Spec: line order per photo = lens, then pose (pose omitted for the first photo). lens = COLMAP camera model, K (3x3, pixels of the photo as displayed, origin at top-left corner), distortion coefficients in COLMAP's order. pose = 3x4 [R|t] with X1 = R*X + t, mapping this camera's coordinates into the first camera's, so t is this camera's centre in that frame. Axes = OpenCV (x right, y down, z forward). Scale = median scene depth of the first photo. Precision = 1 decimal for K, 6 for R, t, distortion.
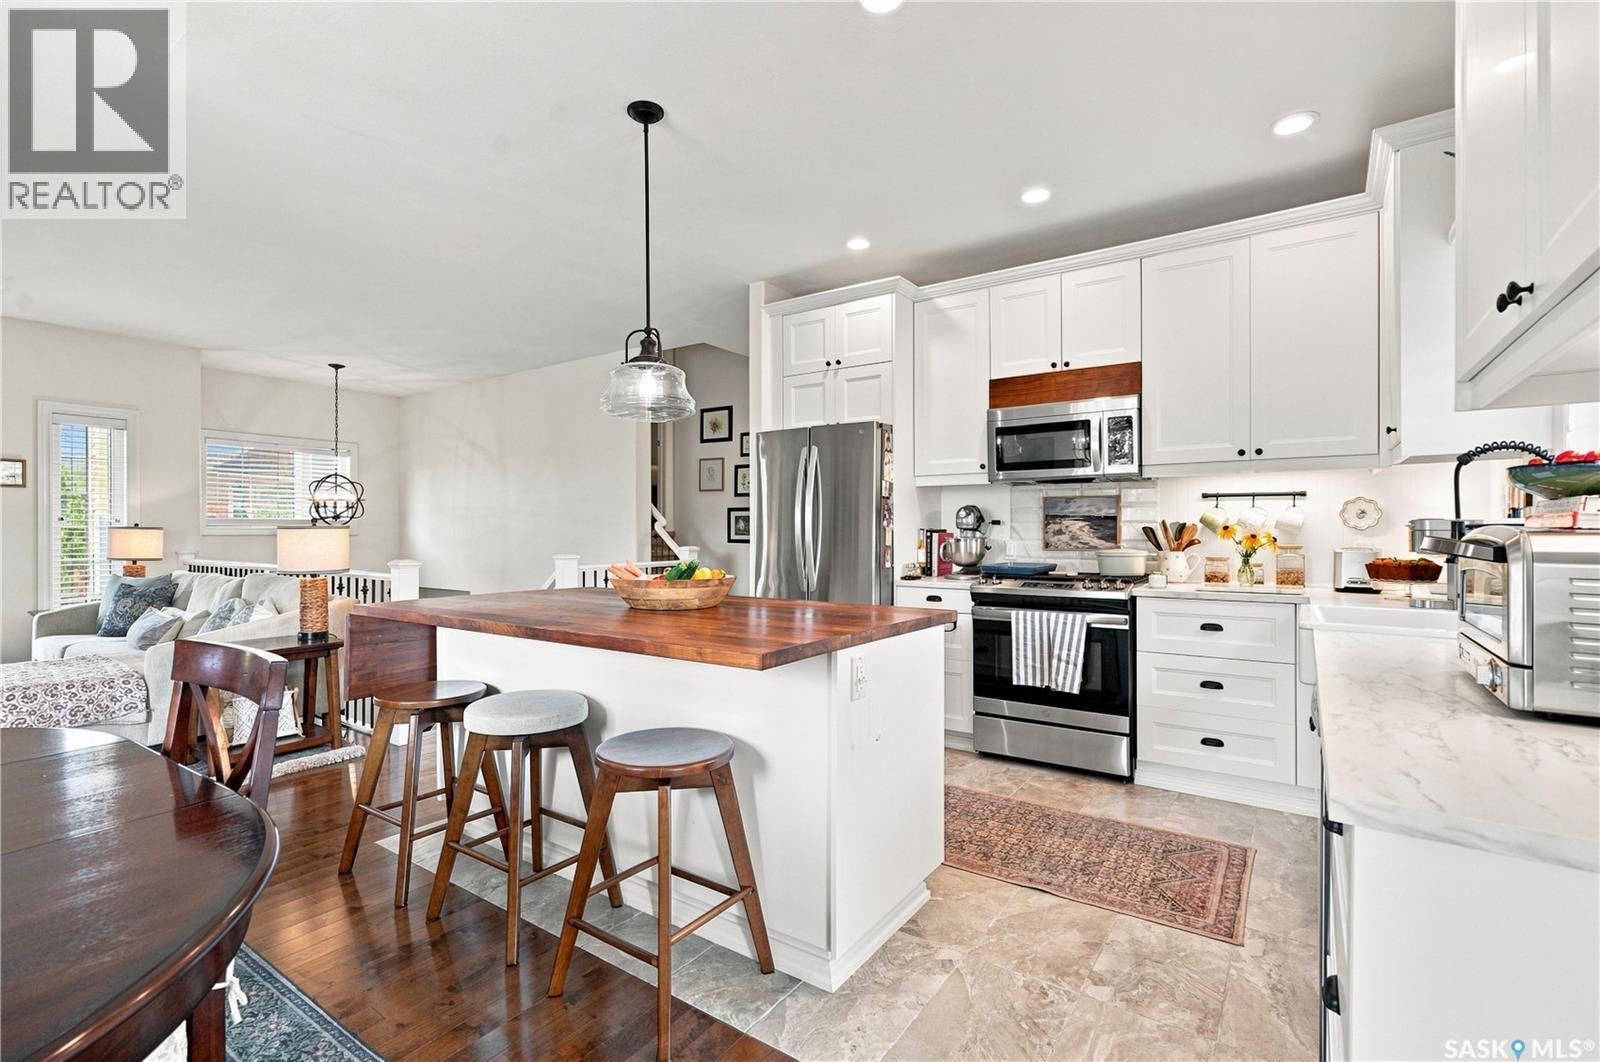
lens RADIAL K [[729.7, 0, 800.6], [0, 729.7, 528.1], [0, 0, 1]] dist [0.000441, 0.002514]
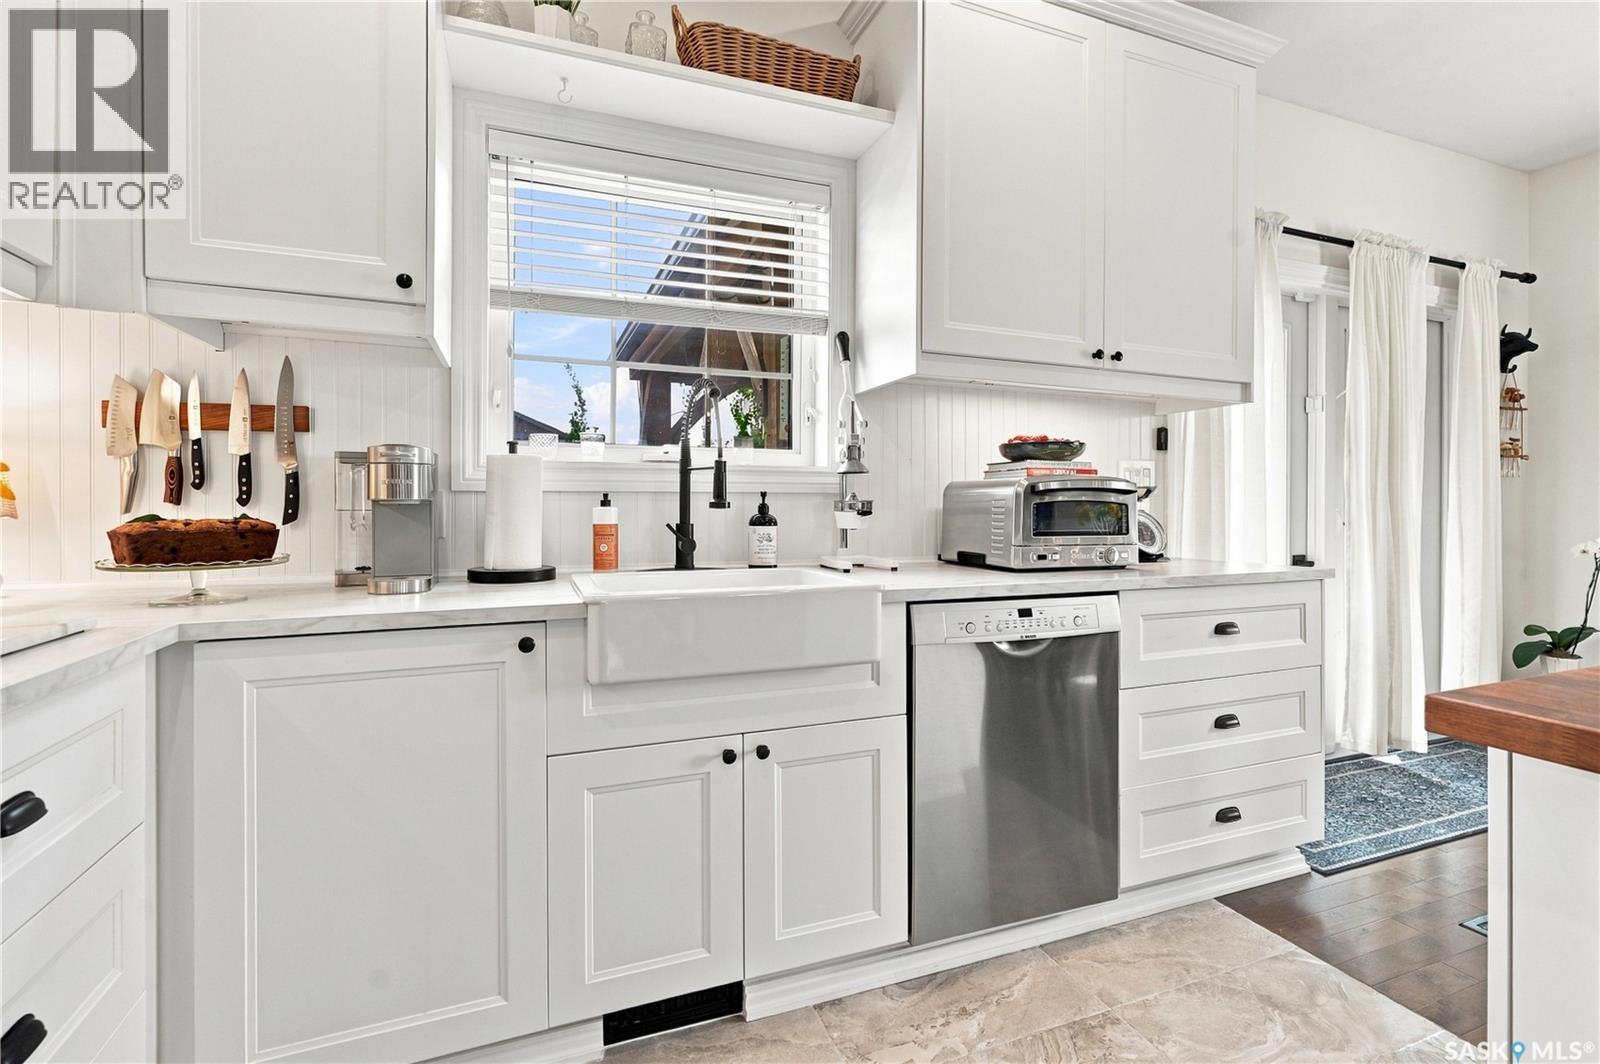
lens RADIAL K [[729.7, 0, 798.0], [0, 729.7, 508.1], [0, 0, 1]] dist [0.000441, 0.002514]
pose [[-0.833260, -0.006423, 0.552844, 0.180406], [-0.006826, 0.999976, 0.001329, 0.025590], [-0.552839, -0.002667, -0.833284, 0.939743]]
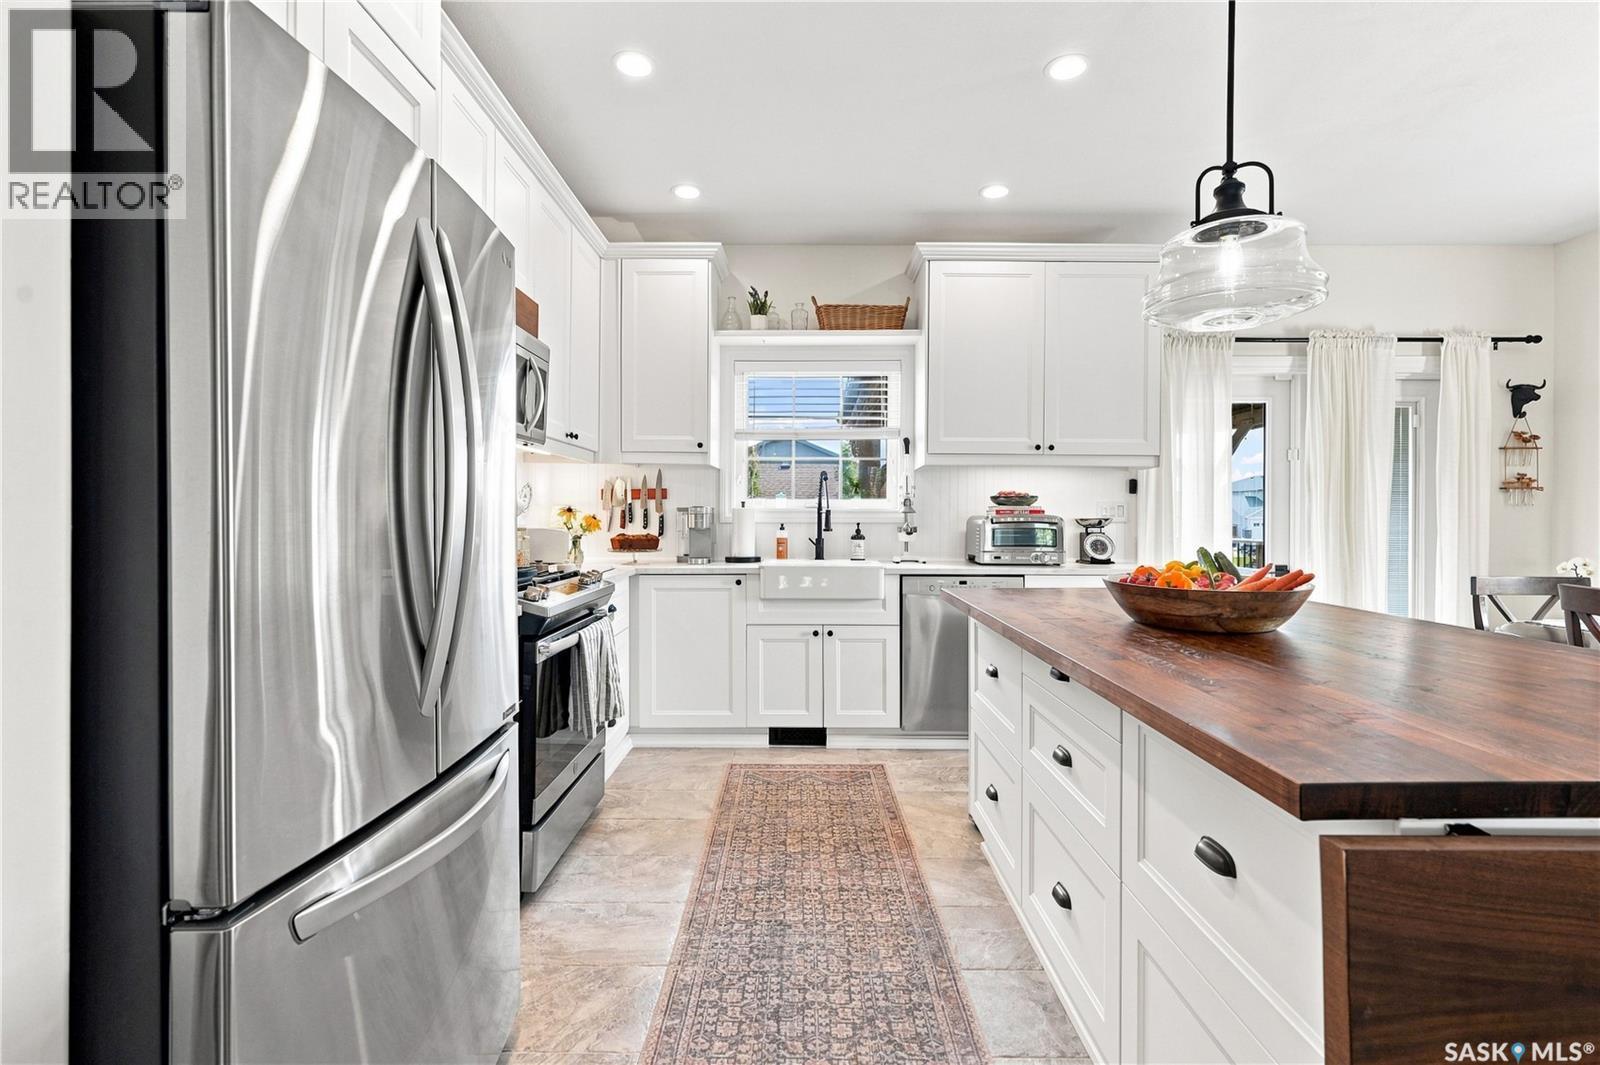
lens RADIAL K [[729.7, 0, 800.1], [0, 729.7, 522.8], [0, 0, 1]] dist [0.000441, 0.002514]
pose [[-0.568151, -0.009941, 0.822864, -0.368546], [-0.007485, 0.999948, 0.006913, 0.007103], [-0.822890, -0.002231, -0.568196, 1.205563]]
